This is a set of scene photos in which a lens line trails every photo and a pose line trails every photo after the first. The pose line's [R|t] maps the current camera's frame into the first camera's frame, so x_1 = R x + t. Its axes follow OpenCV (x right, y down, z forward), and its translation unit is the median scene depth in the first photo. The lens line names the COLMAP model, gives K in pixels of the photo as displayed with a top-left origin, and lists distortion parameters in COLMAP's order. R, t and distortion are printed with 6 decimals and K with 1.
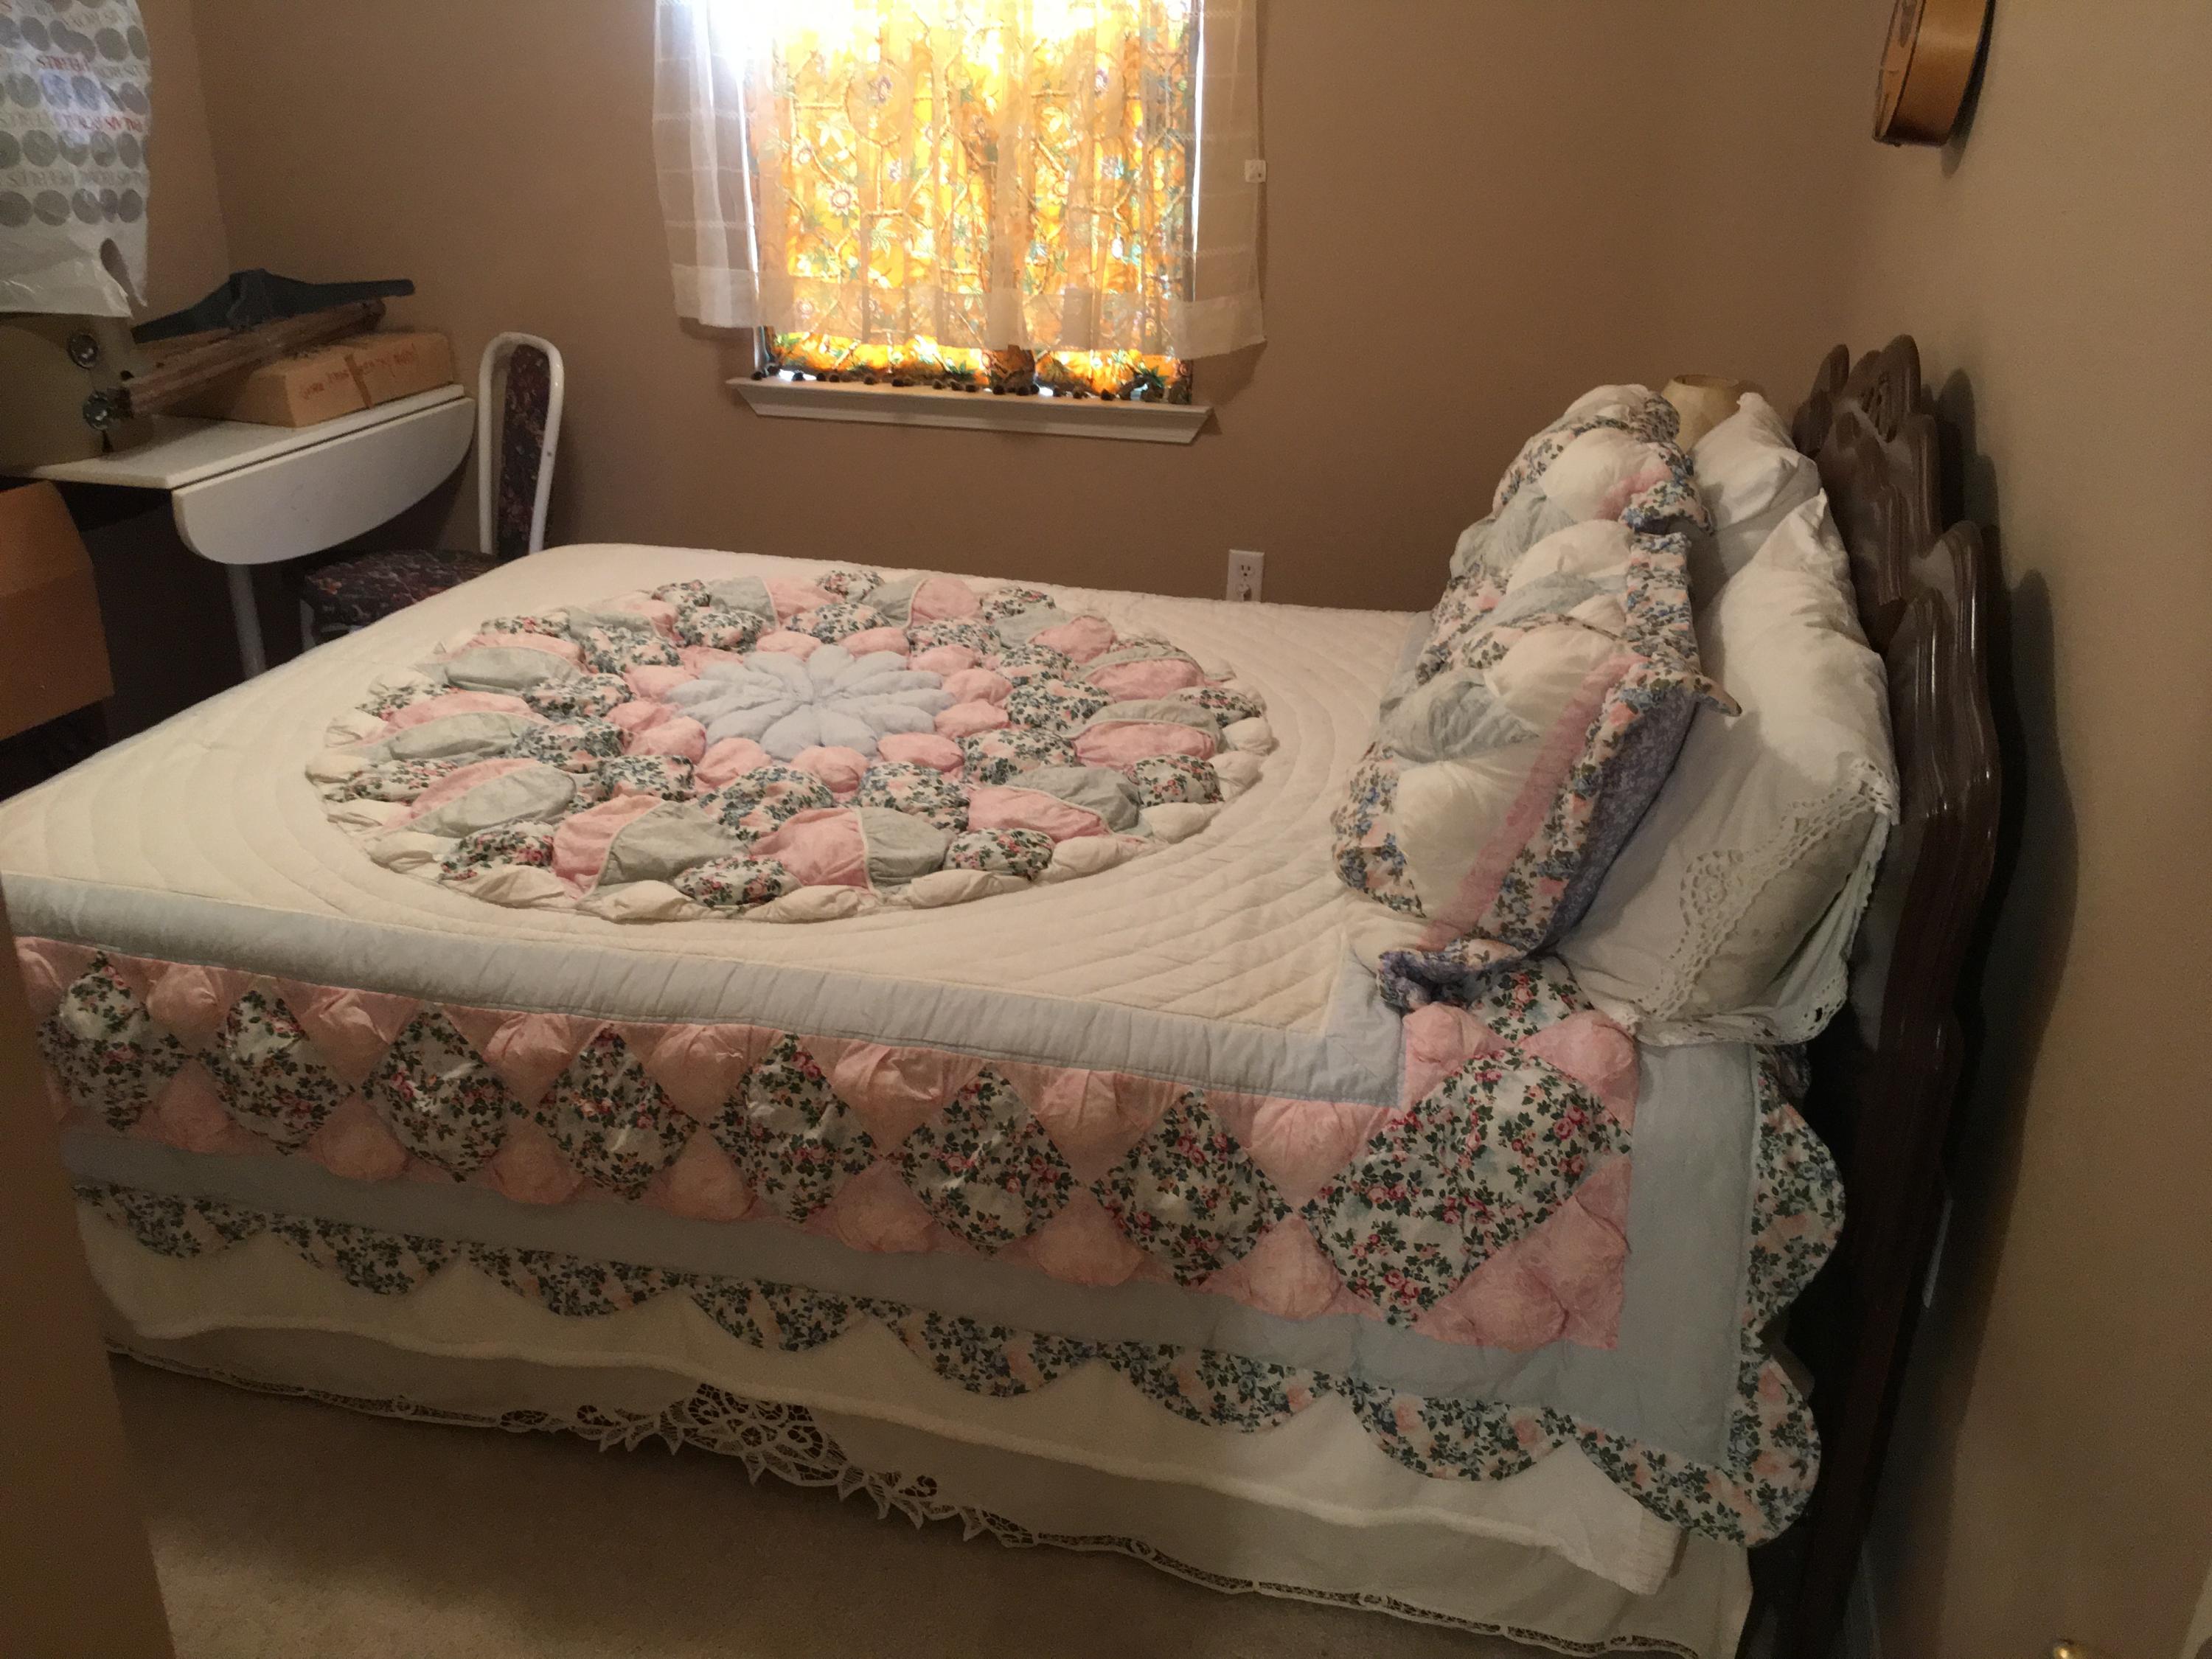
lens RADIAL K [[1870.1, 0, 1106.0], [0, 1870.1, 829.5], [0, 0, 1]] dist [0.040333, -0.038446]
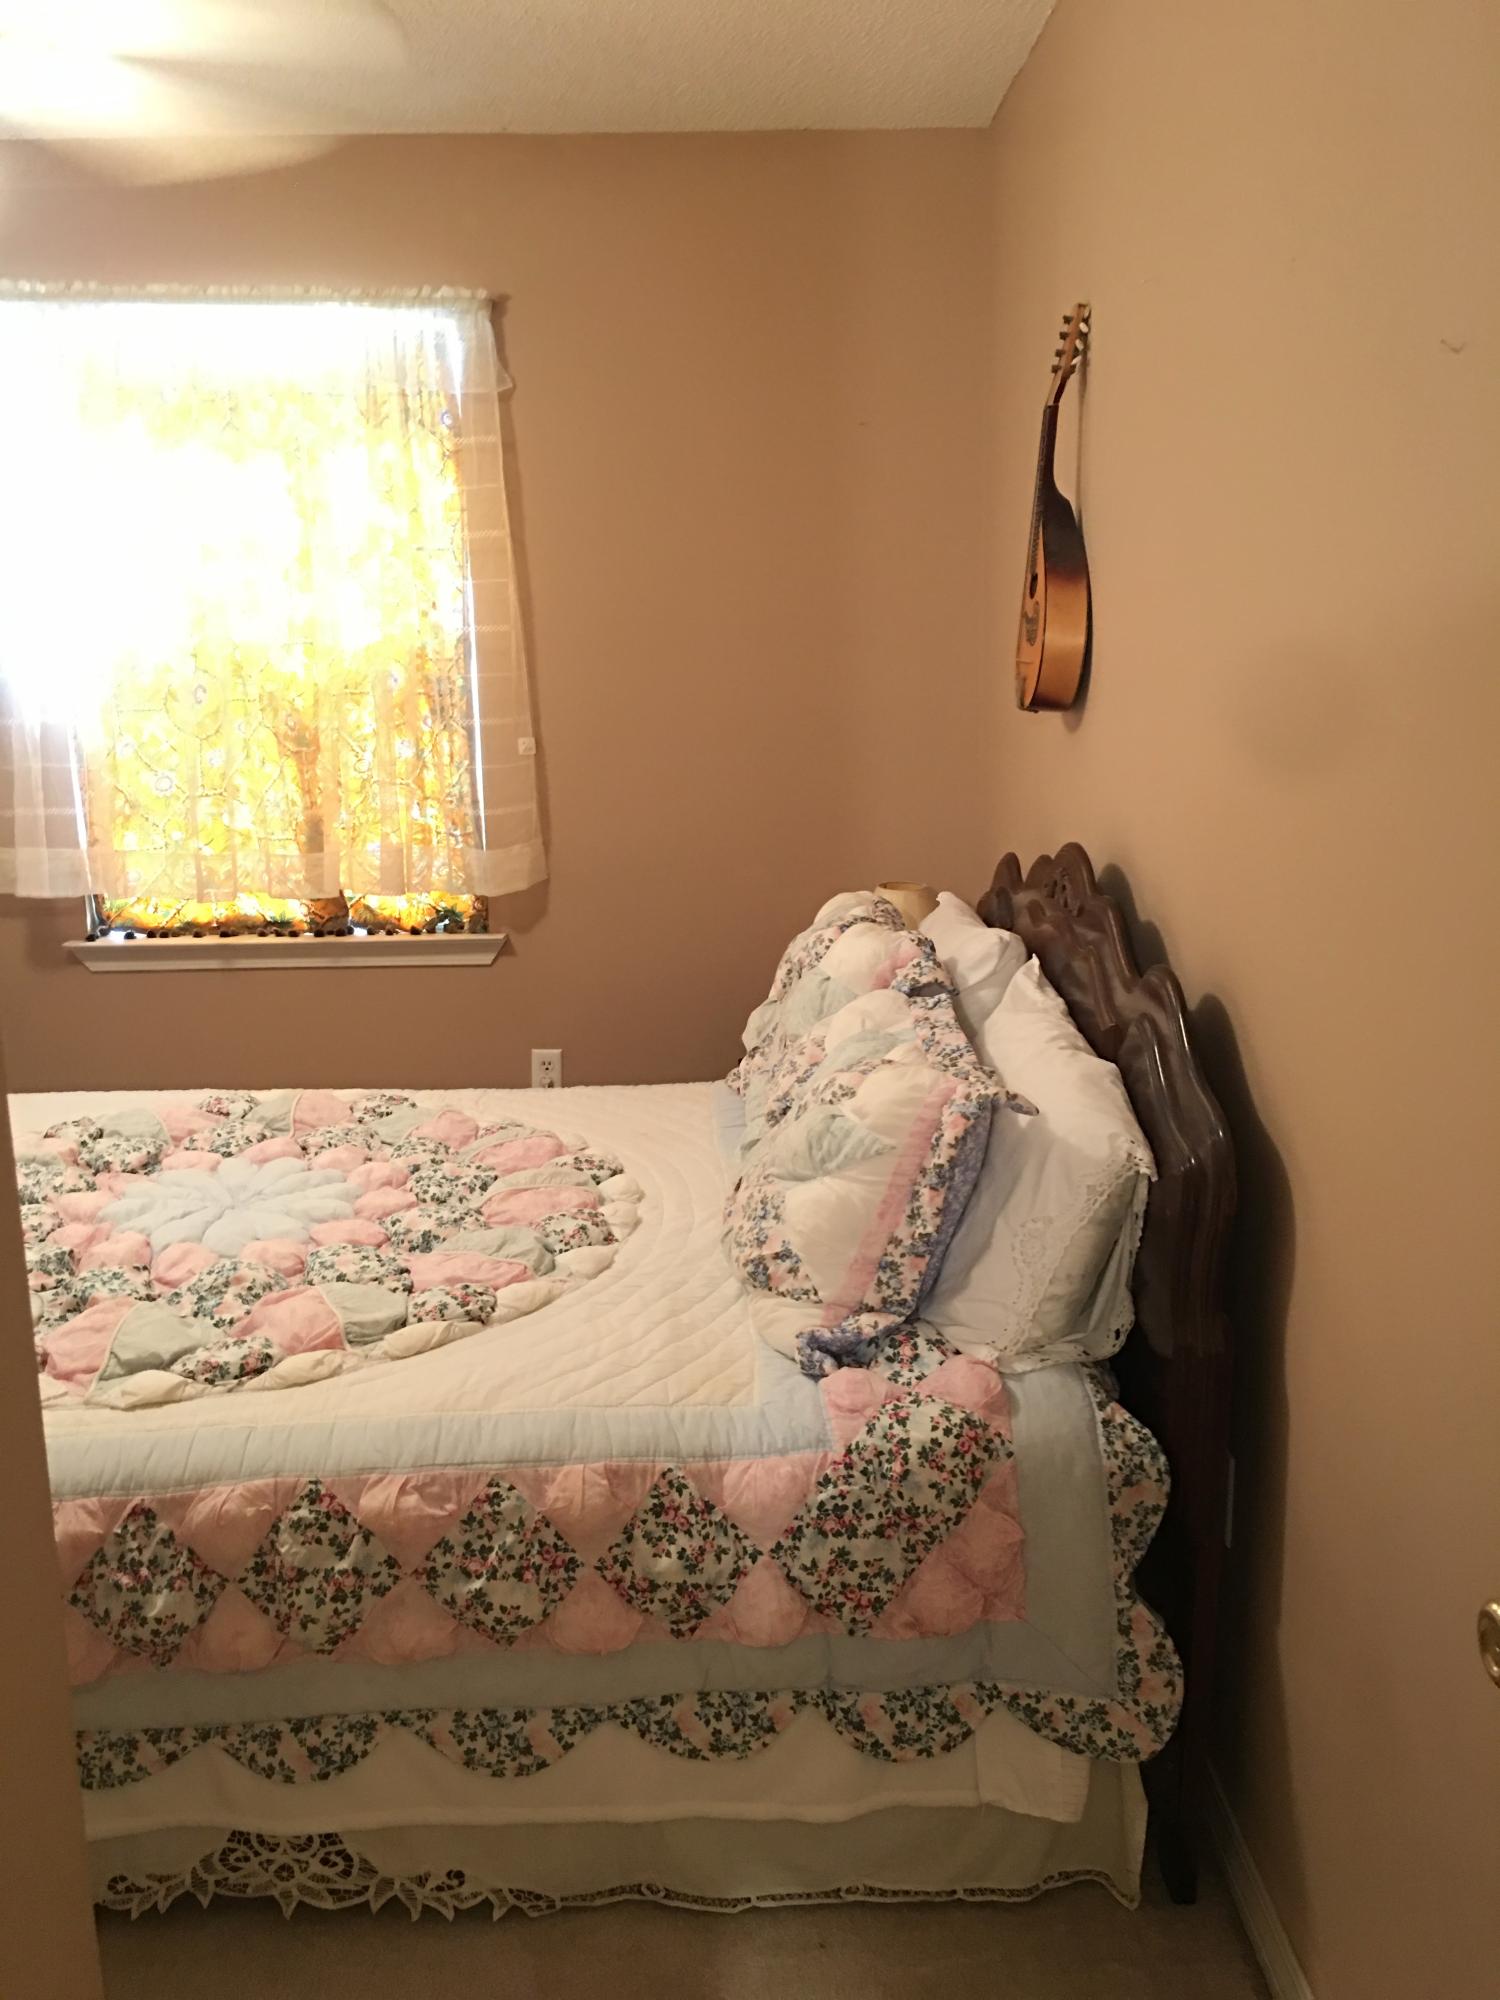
lens RADIAL K [[1712.4, 0, 750.0], [0, 1712.4, 1000.0], [0, 0, 1]] dist [0.072096, -0.130017]
pose [[0.958484, -0.085349, 0.272075, -0.170531], [0.133495, 0.977442, -0.163665, 0.029561], [-0.251969, 0.193191, 0.948256, -0.129117]]
